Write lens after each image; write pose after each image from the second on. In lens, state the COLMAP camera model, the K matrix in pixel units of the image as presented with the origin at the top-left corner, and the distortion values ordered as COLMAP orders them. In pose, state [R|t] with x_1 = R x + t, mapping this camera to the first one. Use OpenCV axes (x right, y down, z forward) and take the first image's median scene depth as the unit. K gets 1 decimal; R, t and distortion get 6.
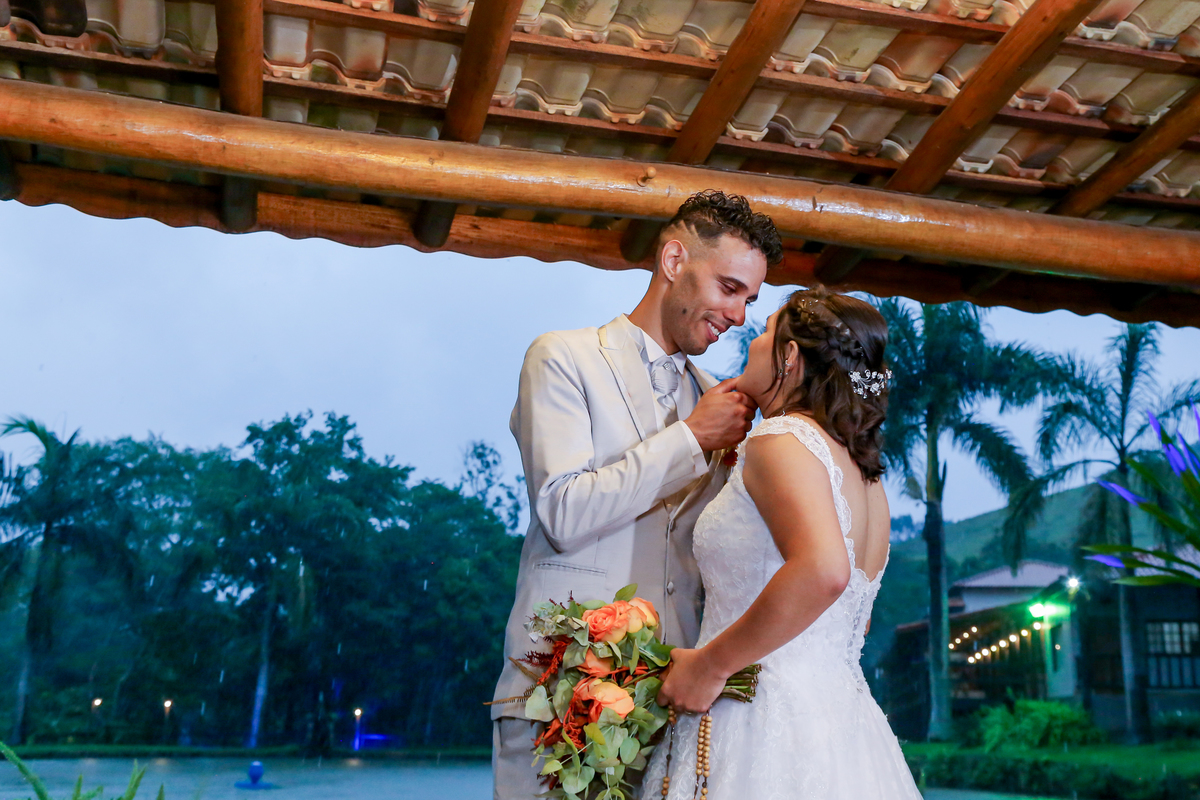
lens RADIAL K [[1347.4, 0, 663.8], [0, 1347.4, 360.6], [0, 0, 1]] dist [0.017148, 0.004381]
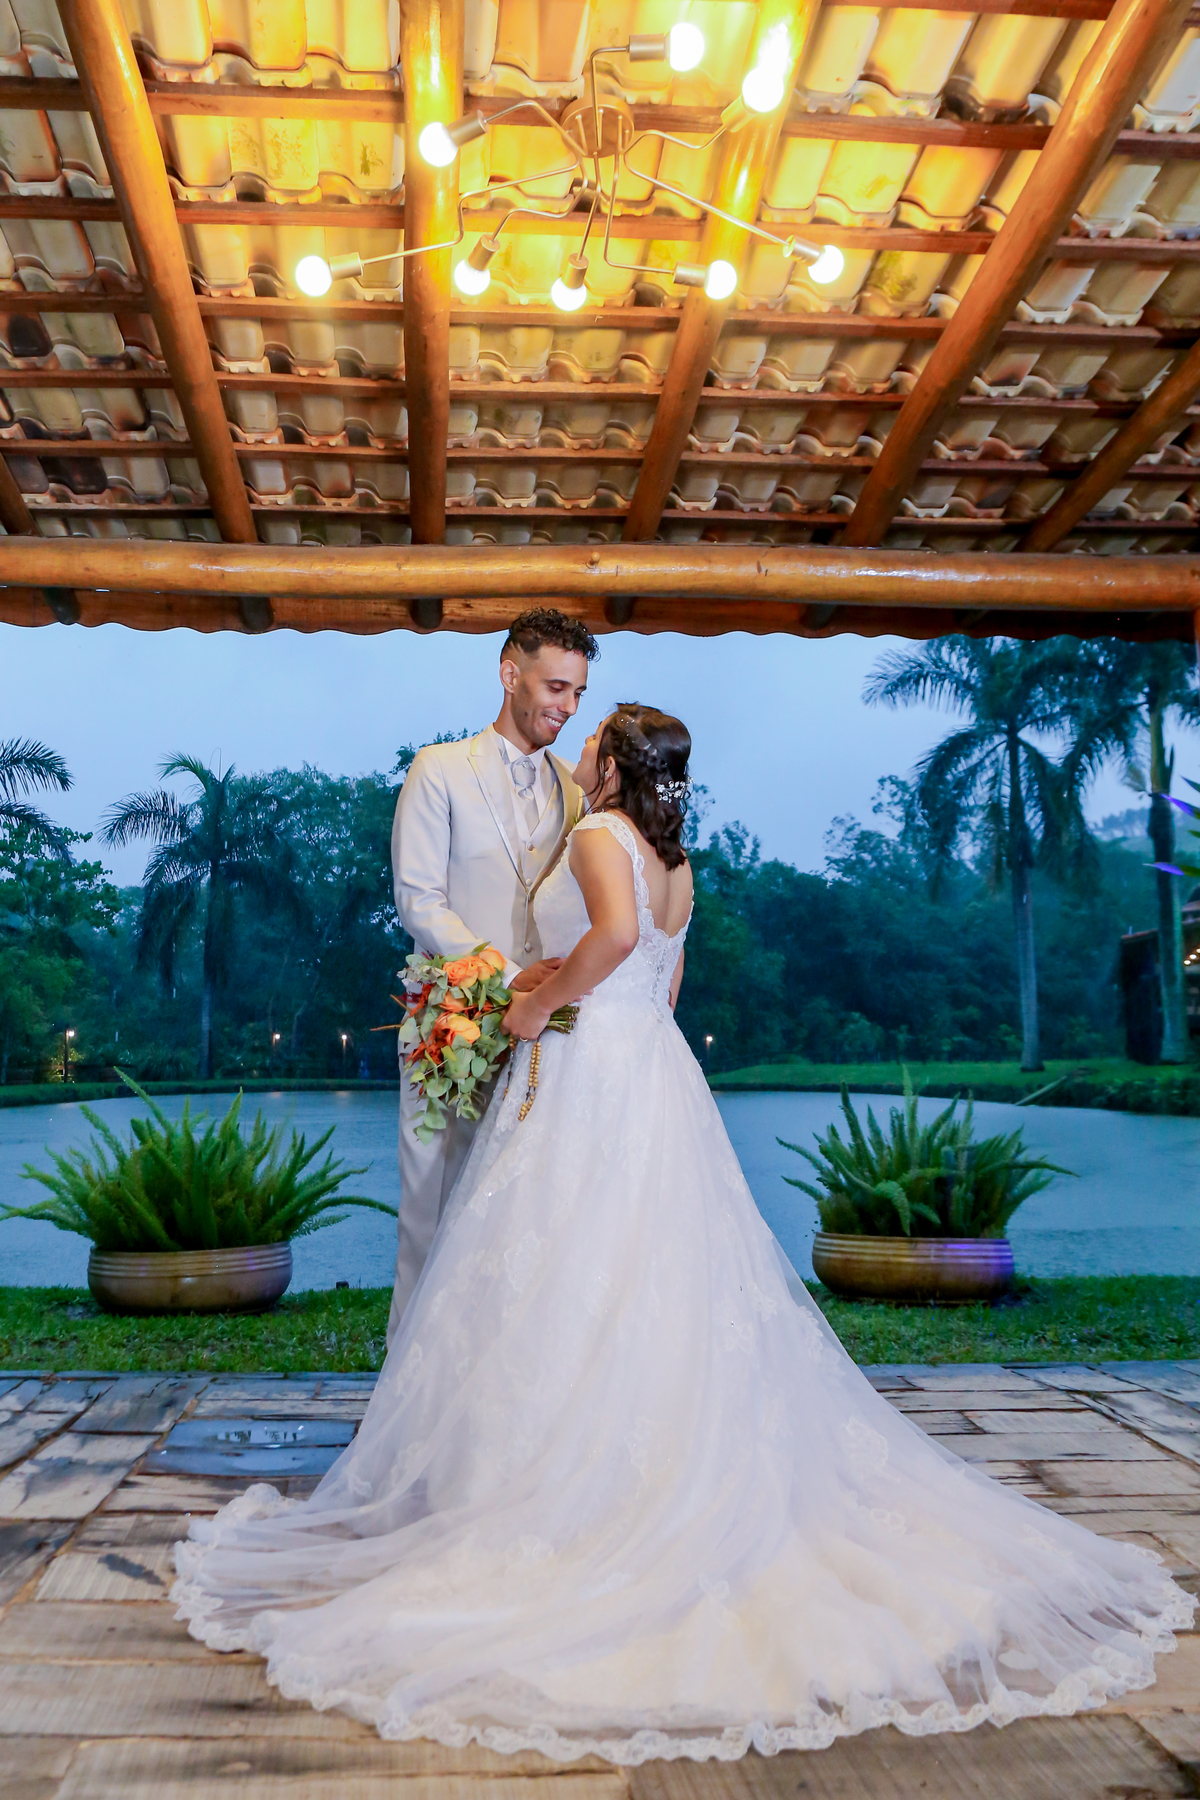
lens RADIAL K [[1482.9, 0, 527.9], [0, 1482.9, 802.4], [0, 0, 1]] dist [-0.042009, 0.025738]
pose [[0.975563, -0.050978, -0.213724, 0.174413], [0.071132, 0.993604, 0.087694, -0.048378], [0.207887, -0.100754, 0.972950, -0.190474]]
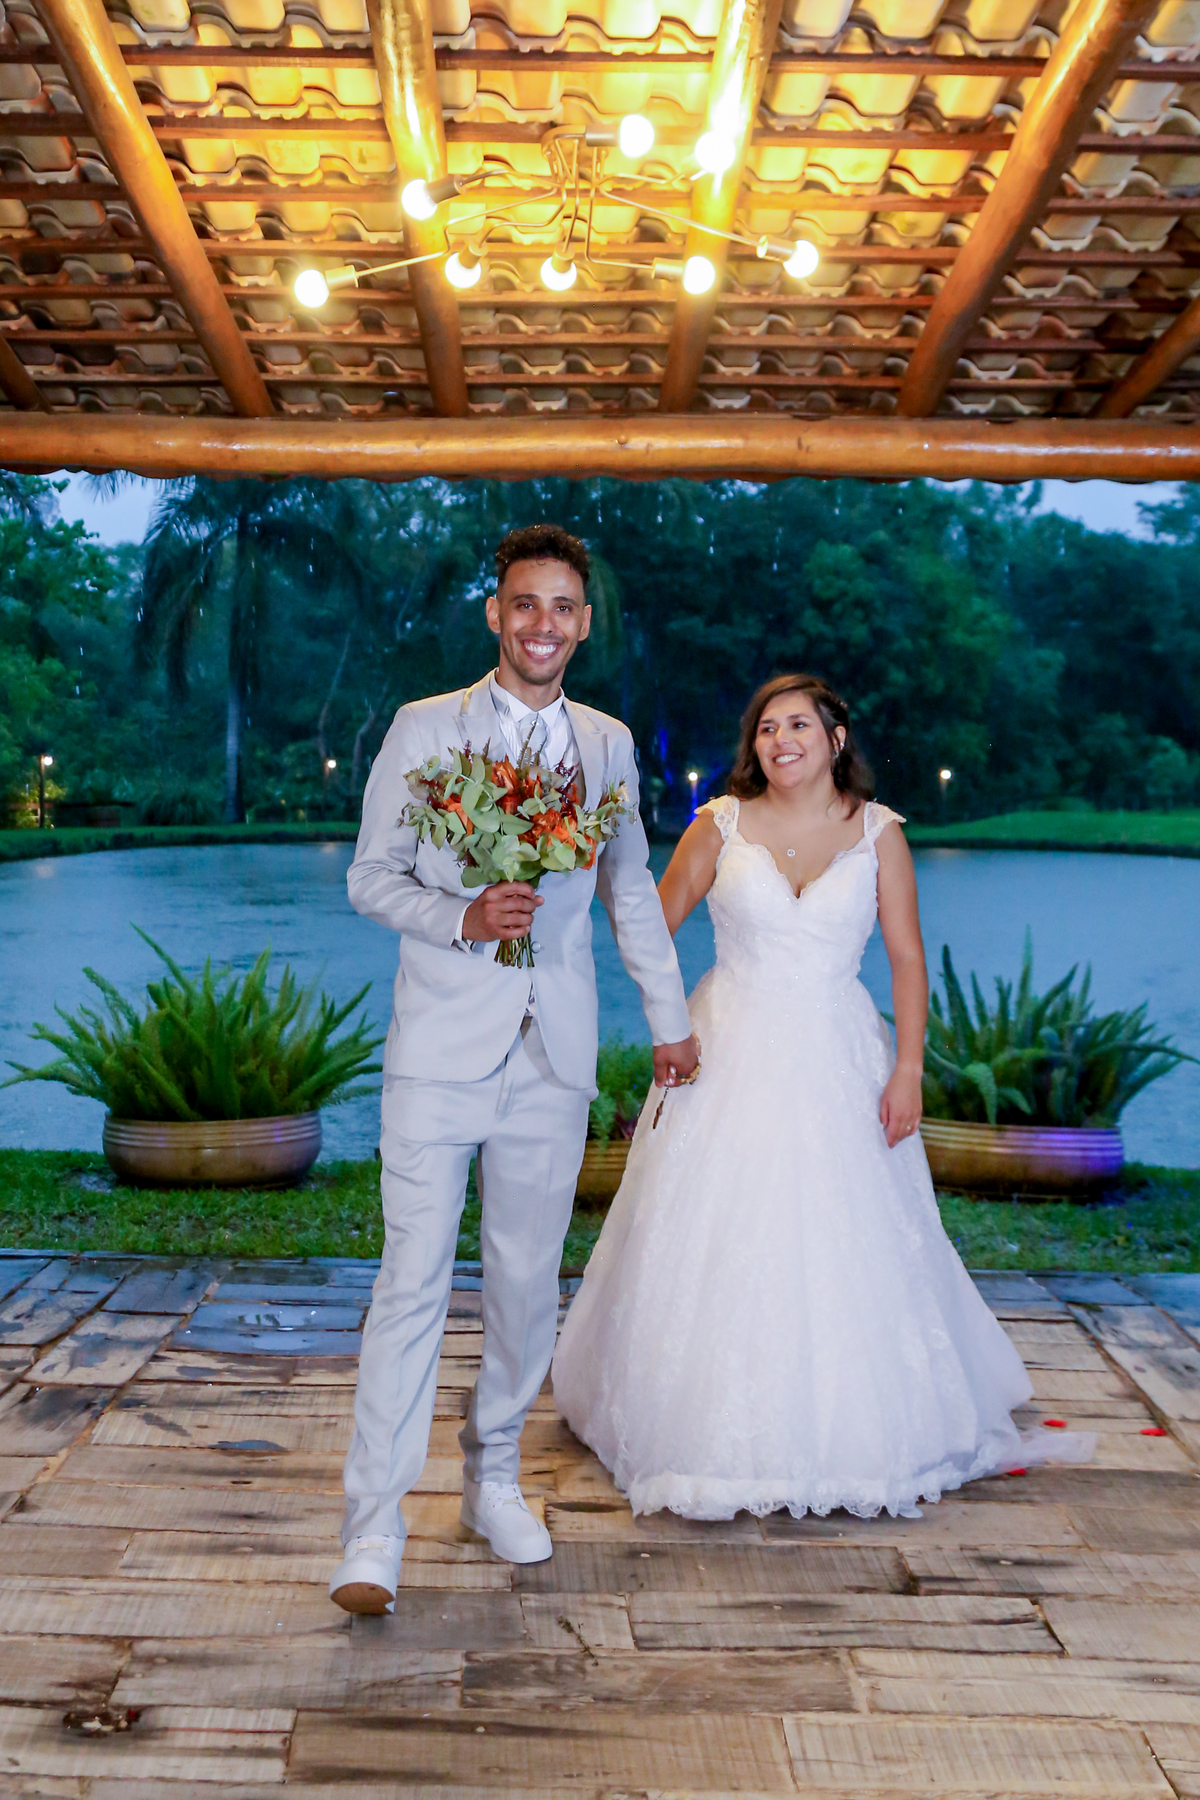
lens RADIAL K [[2130.5, 0, 549.2], [0, 2130.5, 667.2], [0, 0, 1]] dist [-0.008759, 0.009703]
pose [[0.959539, -0.014821, -0.281185, 0.375422], [0.071643, 0.978599, 0.192901, -0.273597], [0.272309, -0.205241, 0.940066, -0.568583]]
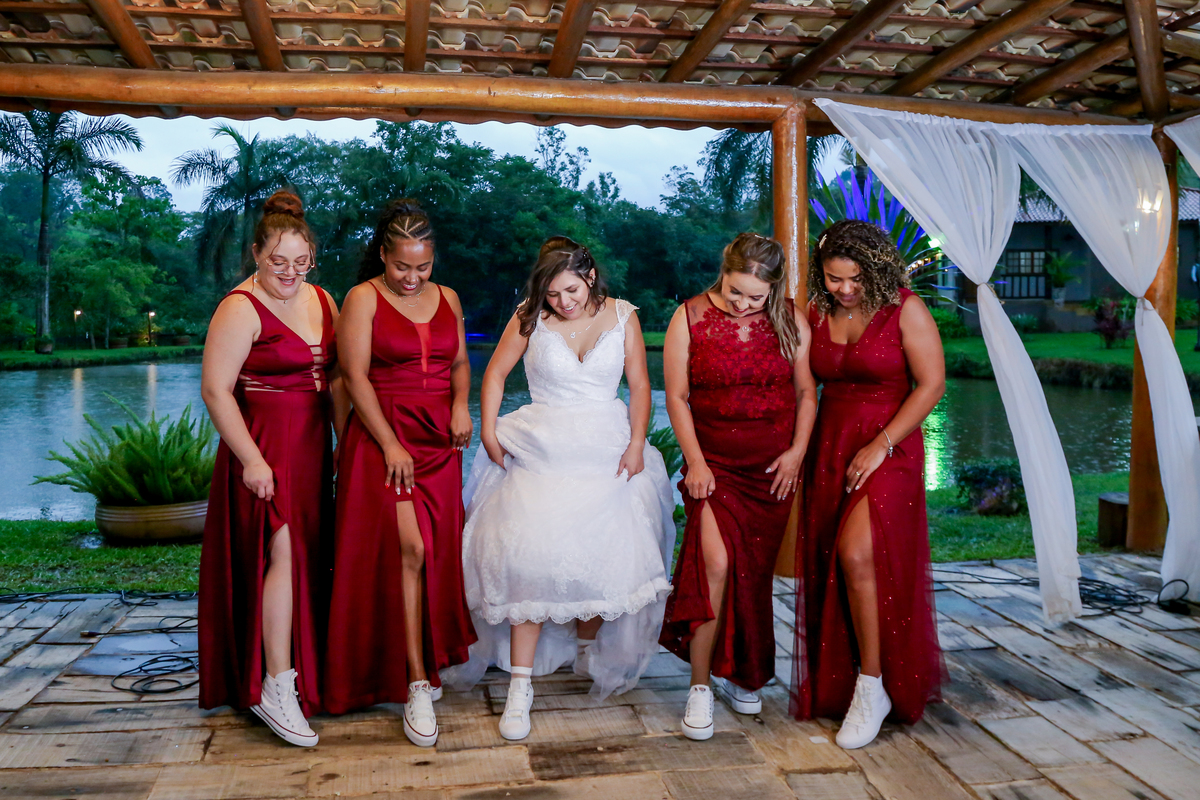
lens RADIAL K [[969.7, 0, 566.4], [0, 969.7, 330.4], [0, 0, 1]] dist [-0.095365, 0.035991]
pose [[0.993709, -0.010595, -0.111487, 0.331201], [0.039944, 0.963570, 0.264456, -0.142656], [0.104624, -0.267245, 0.957932, -0.185304]]
